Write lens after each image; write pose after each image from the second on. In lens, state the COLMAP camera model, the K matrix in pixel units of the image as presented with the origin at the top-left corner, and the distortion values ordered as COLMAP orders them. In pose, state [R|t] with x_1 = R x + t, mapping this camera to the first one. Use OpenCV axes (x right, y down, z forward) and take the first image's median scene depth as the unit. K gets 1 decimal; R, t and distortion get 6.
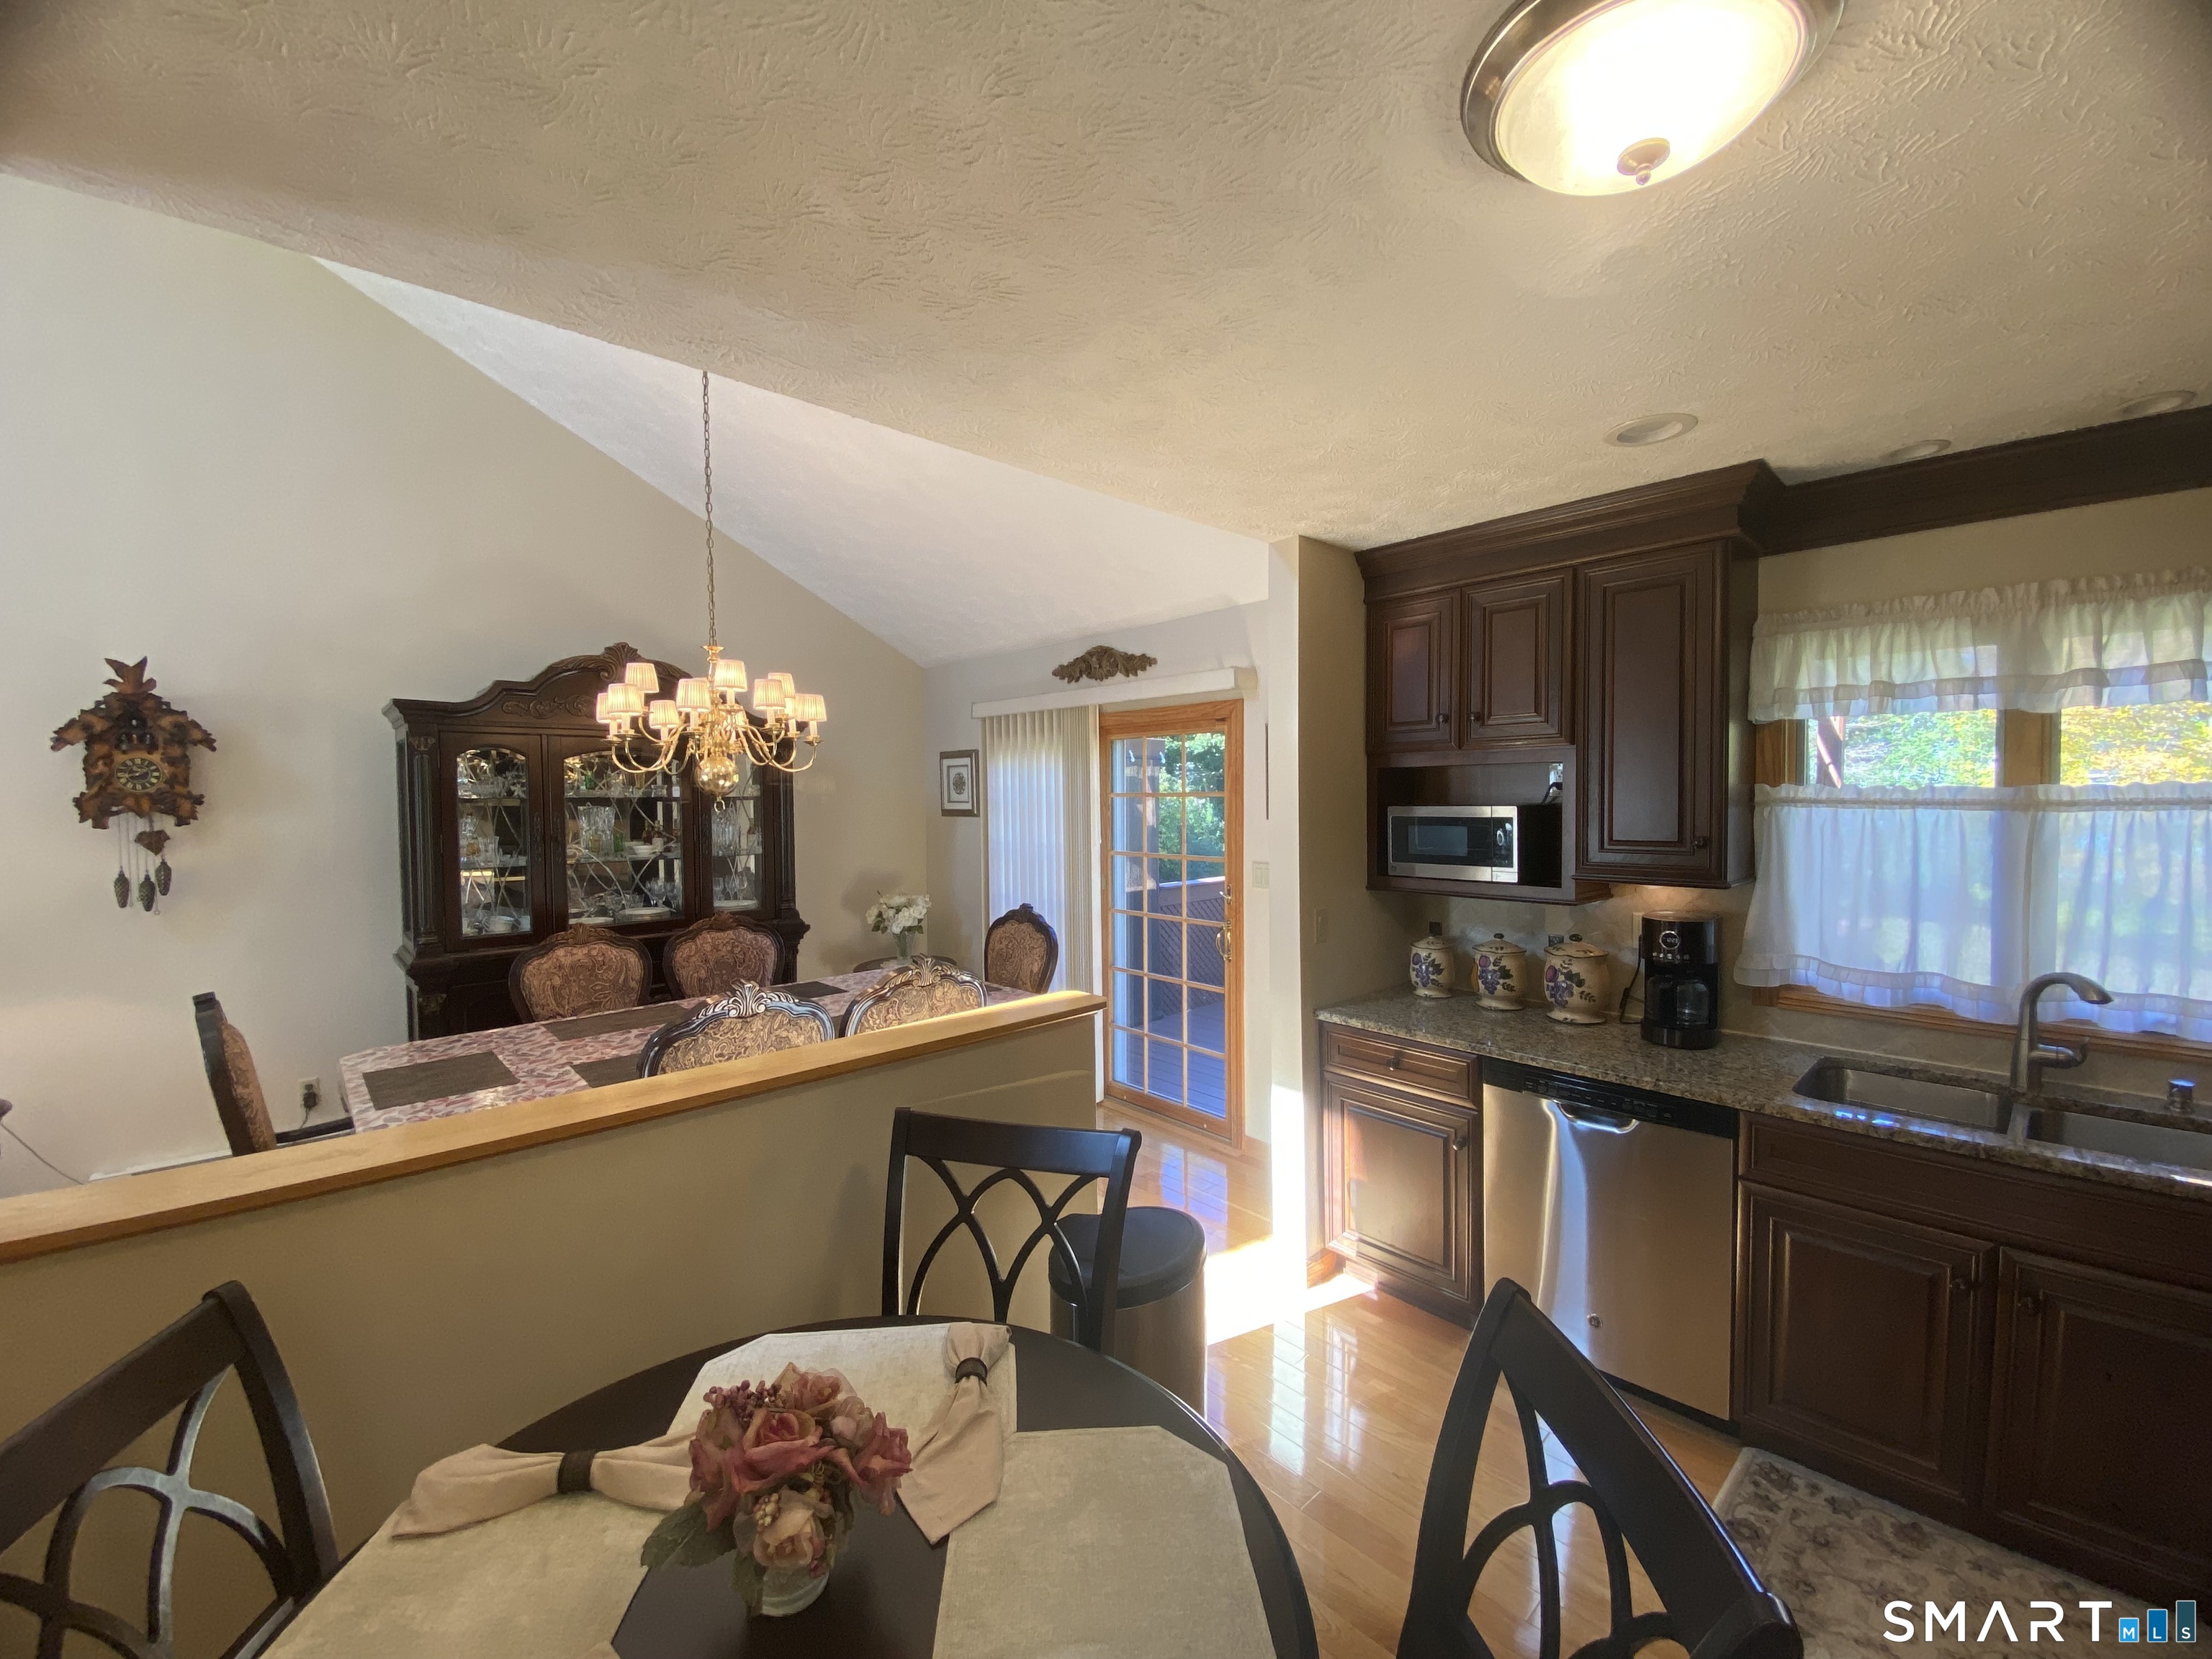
lens RADIAL K [[900.7, 0, 1106.2], [0, 900.7, 812.8], [0, 0, 1]] dist [0.053190, -0.036961]
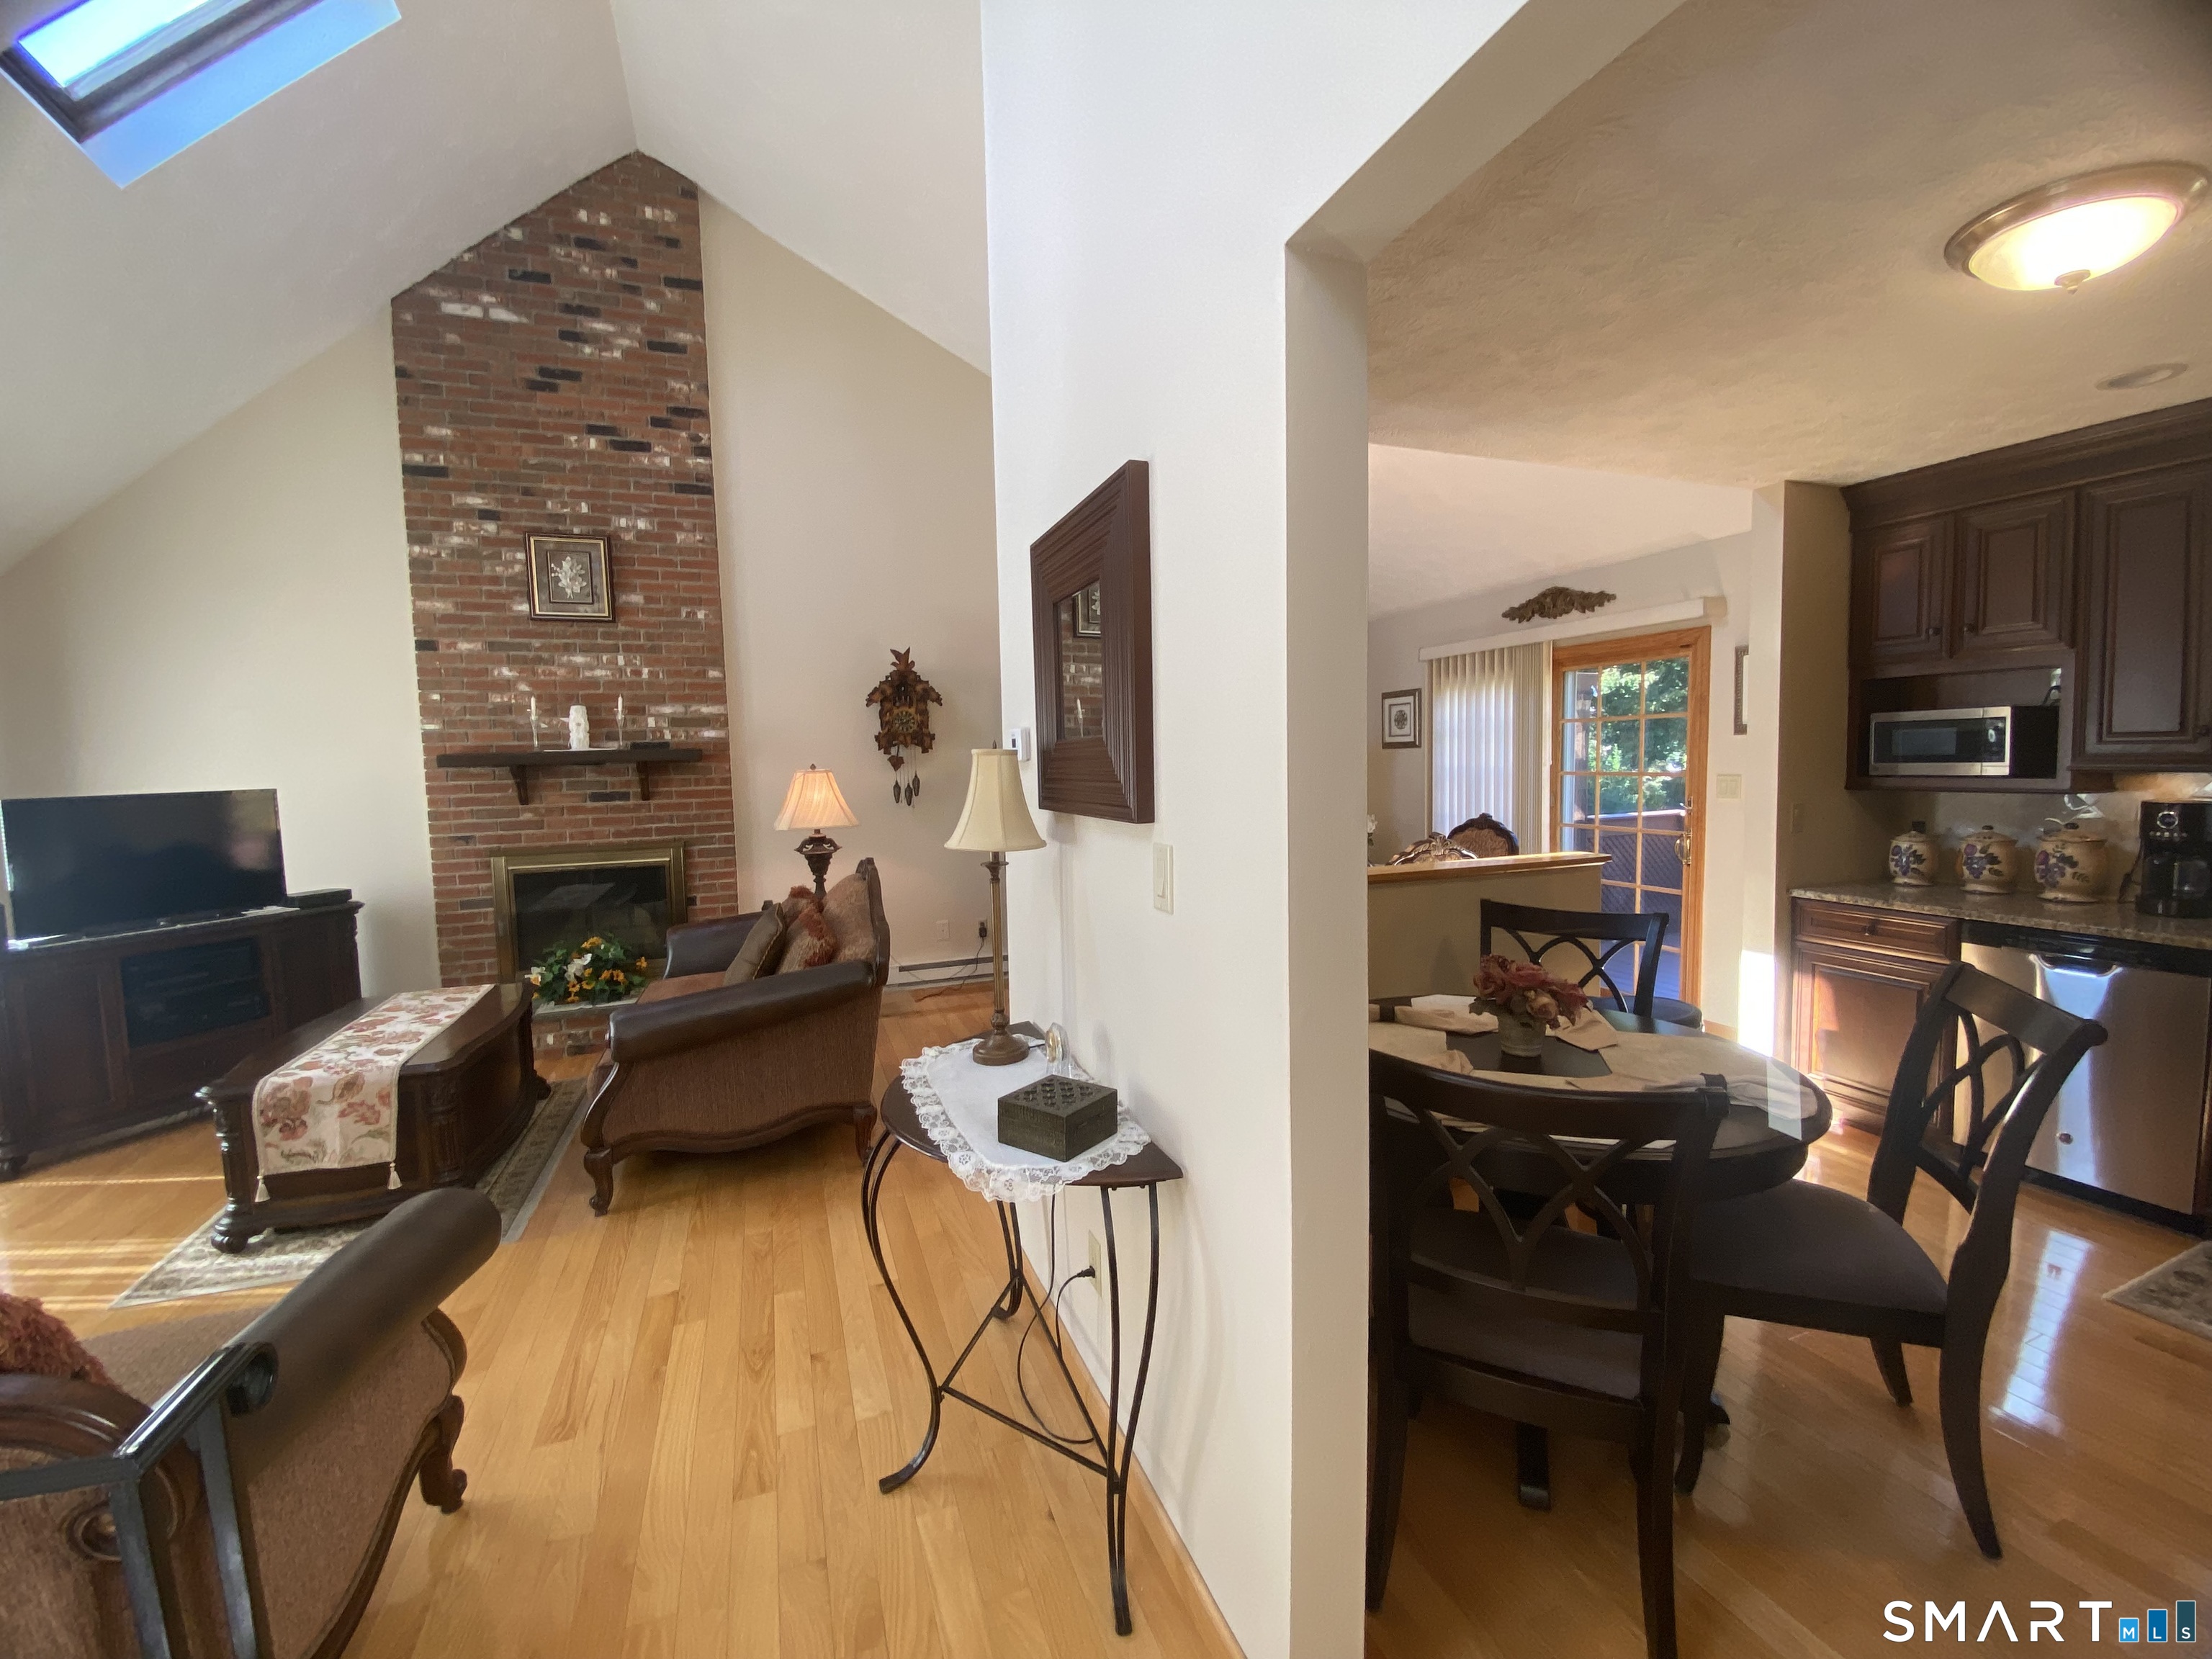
lens RADIAL K [[900.8, 0, 1108.0], [0, 900.8, 819.4], [0, 0, 1]] dist [0.011619, -0.016238]
pose [[0.924672, 0.012654, -0.380555, -0.137440], [0.008995, 0.998443, 0.055054, 0.054900], [0.380659, -0.054330, 0.923118, -0.399736]]
